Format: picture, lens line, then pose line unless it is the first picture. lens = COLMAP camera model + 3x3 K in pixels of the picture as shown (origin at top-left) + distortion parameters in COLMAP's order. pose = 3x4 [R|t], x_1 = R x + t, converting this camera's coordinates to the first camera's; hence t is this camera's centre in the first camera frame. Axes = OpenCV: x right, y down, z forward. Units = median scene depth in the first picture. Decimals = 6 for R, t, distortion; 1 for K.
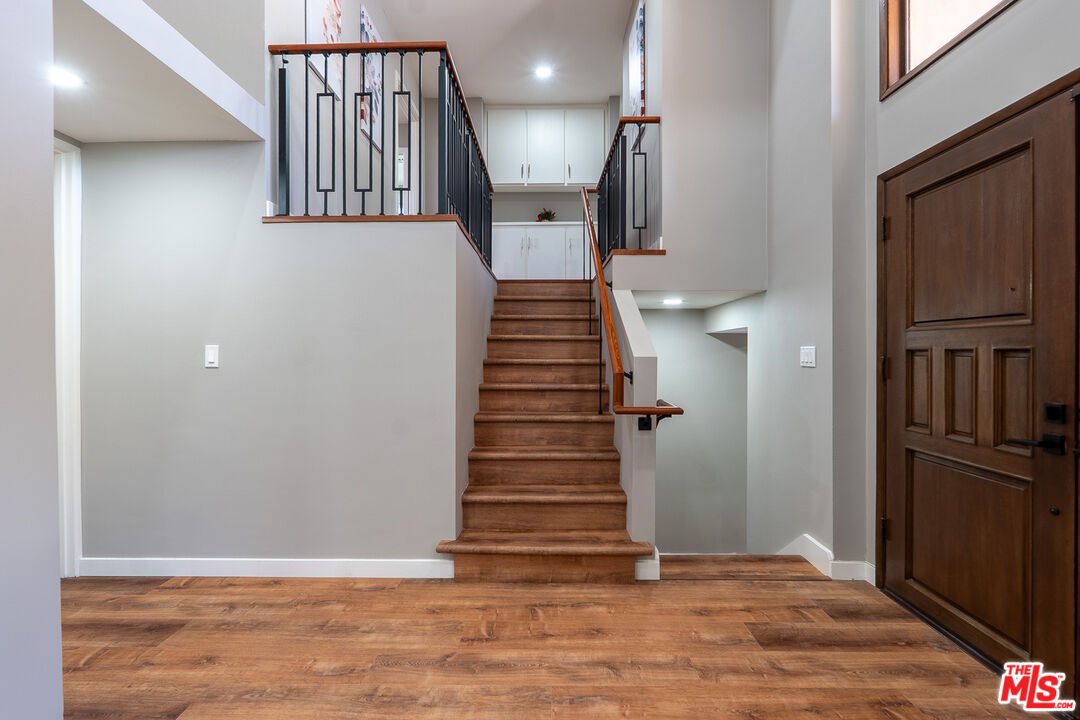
lens RADIAL K [[502.4, 0, 555.8], [0, 502.4, 366.6], [0, 0, 1]] dist [-0.008193, 0.002817]
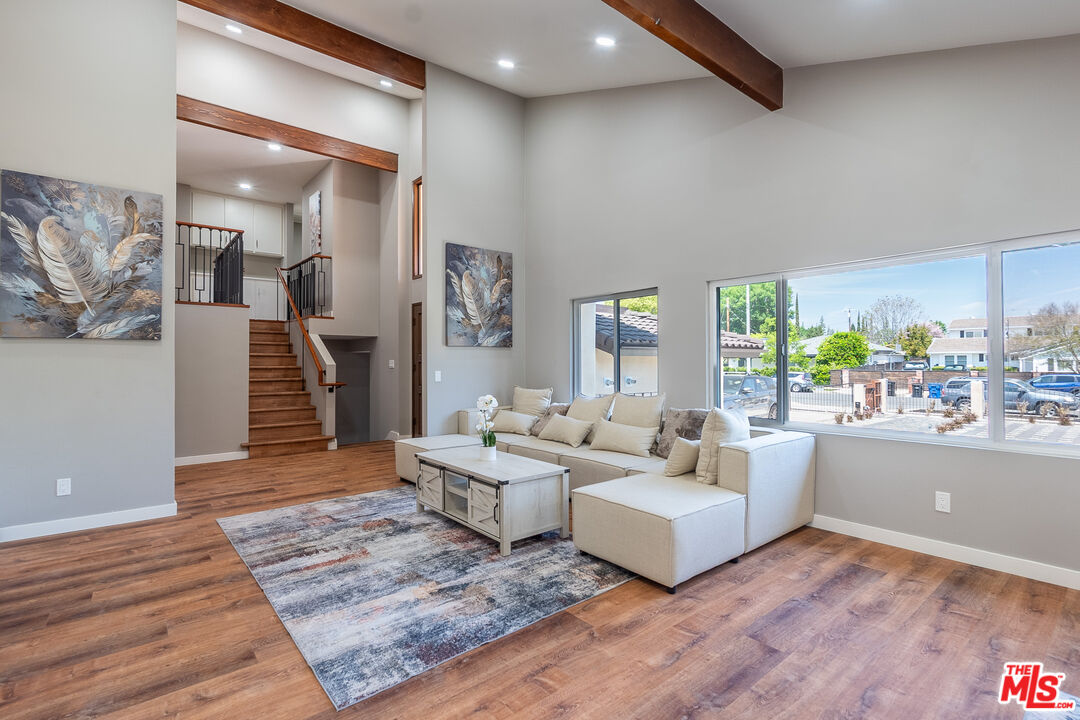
lens RADIAL K [[502.4, 0, 540.6], [0, 502.4, 358.5], [0, 0, 1]] dist [-0.008193, 0.002817]
pose [[0.780681, 0.002952, 0.624923, -0.616863], [0.017637, 0.999486, -0.026755, 0.039771], [-0.624681, 0.031909, 0.780228, -1.763755]]
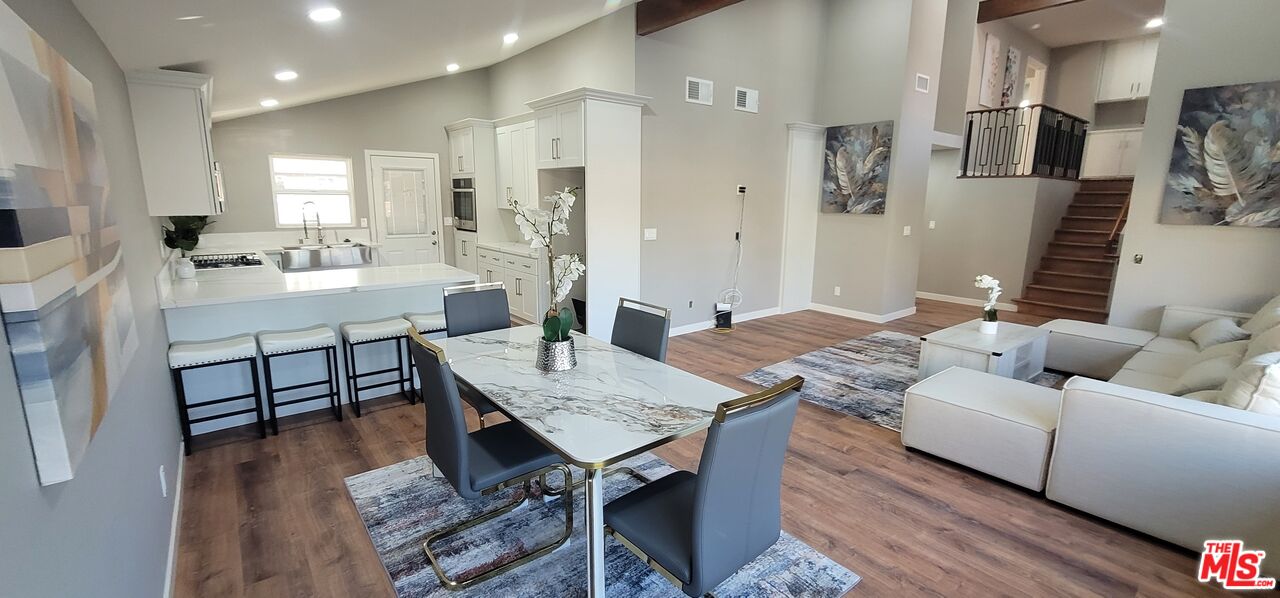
lens RADIAL K [[517.9, 0, 635.0], [0, 517.9, 289.4], [0, 0, 1]] dist [0.004417, 0.000040]
pose [[0.611434, 0.147200, -0.777484, 0.716709], [-0.034281, 0.986550, 0.159822, -0.077994], [0.790553, -0.071068, 0.608256, -2.385667]]
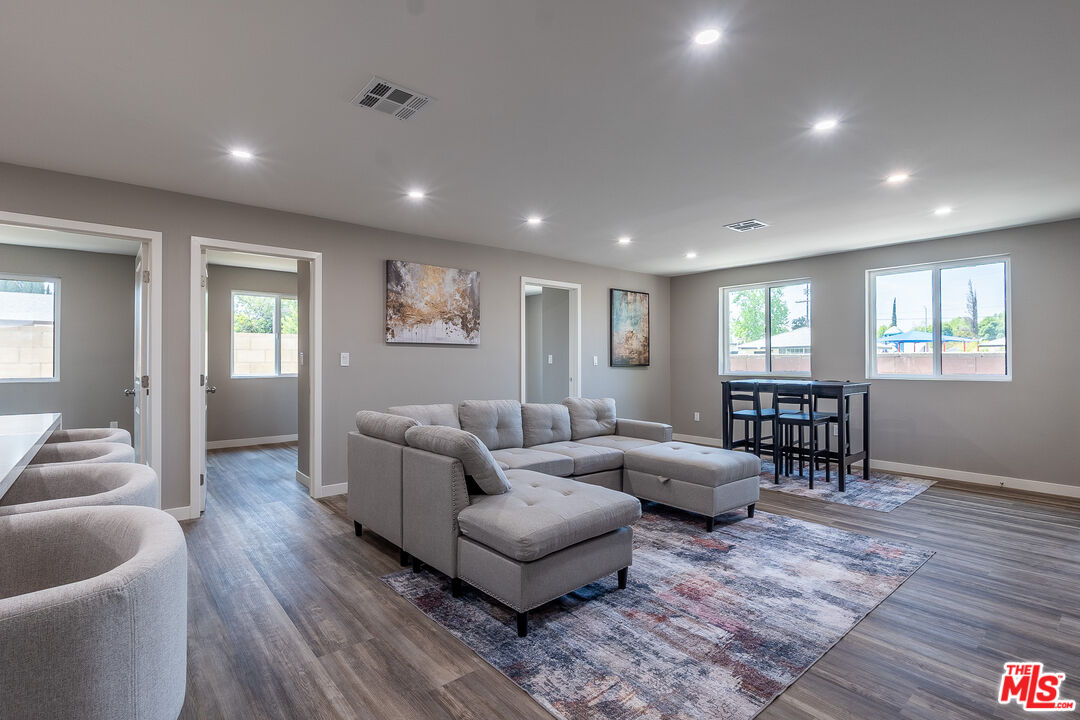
lens RADIAL K [[502.4, 0, 540.3], [0, 502.4, 359.4], [0, 0, 1]] dist [-0.008193, 0.002817]
pose [[0.618672, -0.008167, -0.785607, 0.645388], [-0.015103, 0.999638, -0.022286, 0.031706], [0.785505, 0.025653, 0.618324, -1.475232]]
